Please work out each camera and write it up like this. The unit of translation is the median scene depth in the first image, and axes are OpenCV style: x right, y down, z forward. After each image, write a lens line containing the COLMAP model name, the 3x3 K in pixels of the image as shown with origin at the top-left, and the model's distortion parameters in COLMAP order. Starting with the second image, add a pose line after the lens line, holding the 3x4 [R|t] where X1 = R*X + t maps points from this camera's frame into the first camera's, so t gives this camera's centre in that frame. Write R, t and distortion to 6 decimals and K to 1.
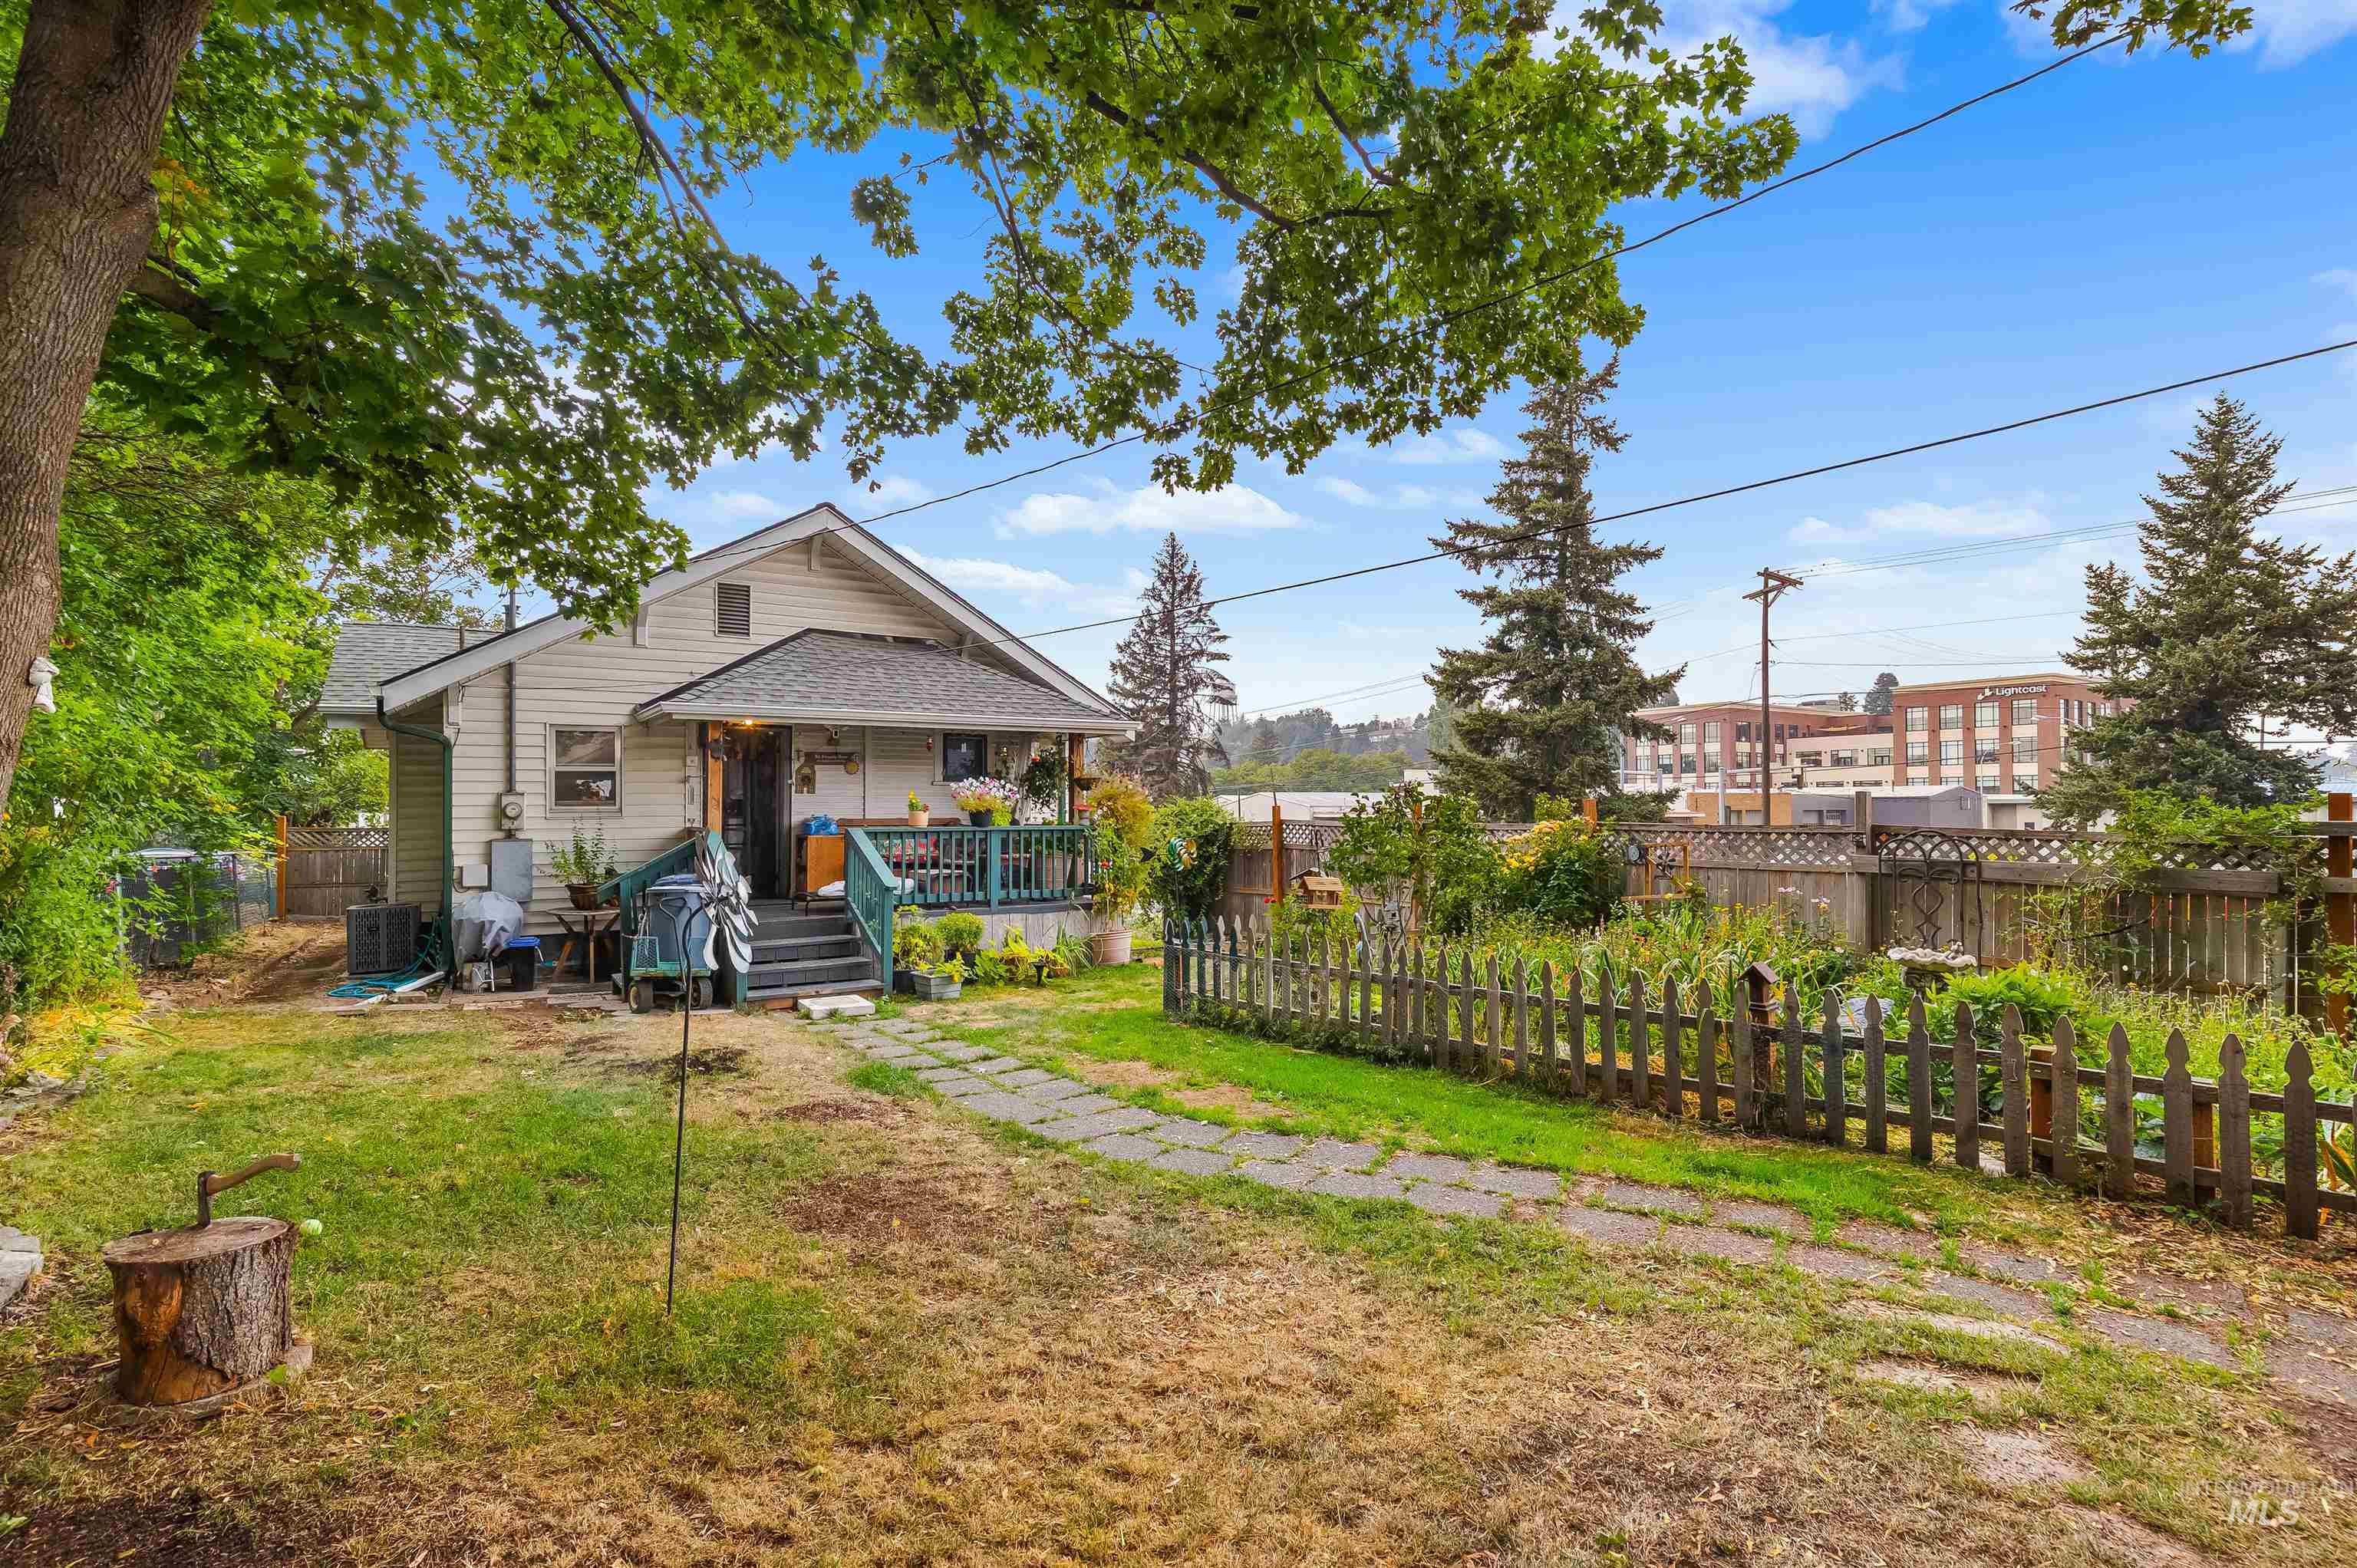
lens RADIAL K [[1080.8, 0, 1184.4], [0, 1080.8, 790.3], [0, 0, 1]] dist [-0.002465, -0.000714]
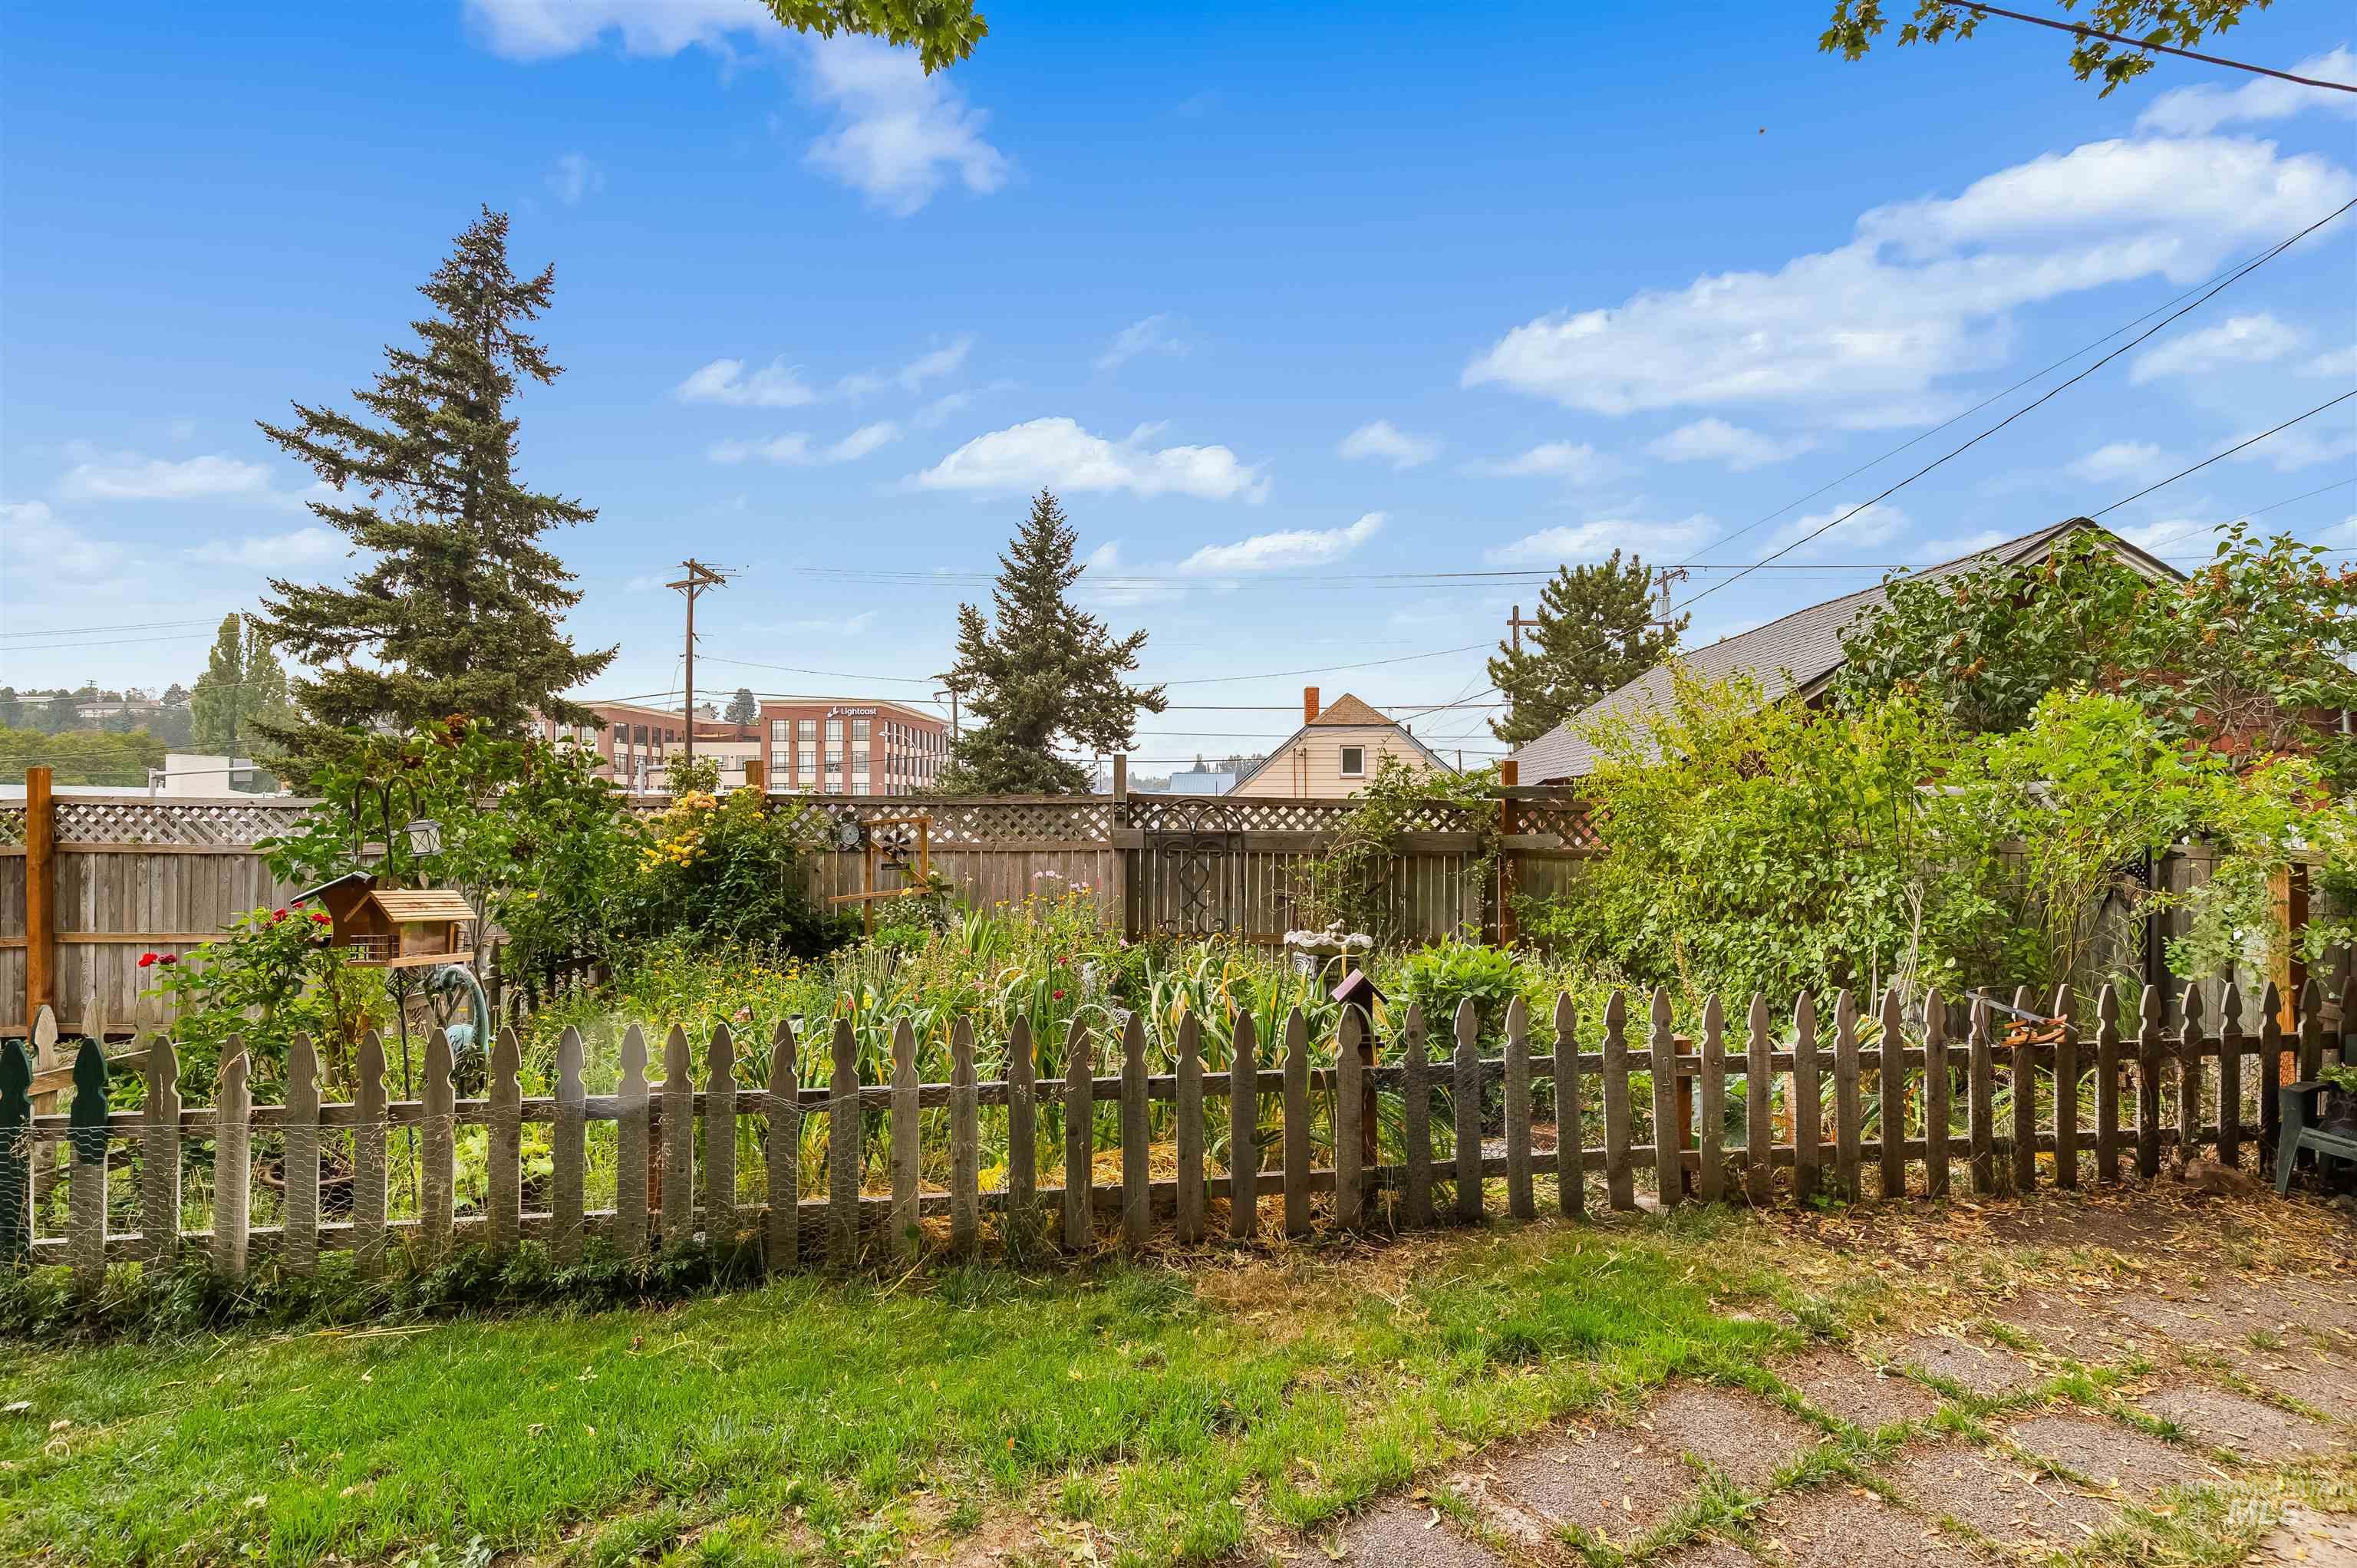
lens RADIAL K [[1080.8, 0, 1188.0], [0, 1080.8, 787.9], [0, 0, 1]] dist [-0.002465, -0.000714]
pose [[0.563882, 0.019249, 0.825631, -0.010169], [-0.014387, 0.999806, -0.013485, 0.008353], [-0.825730, -0.004274, 0.564049, 0.102165]]
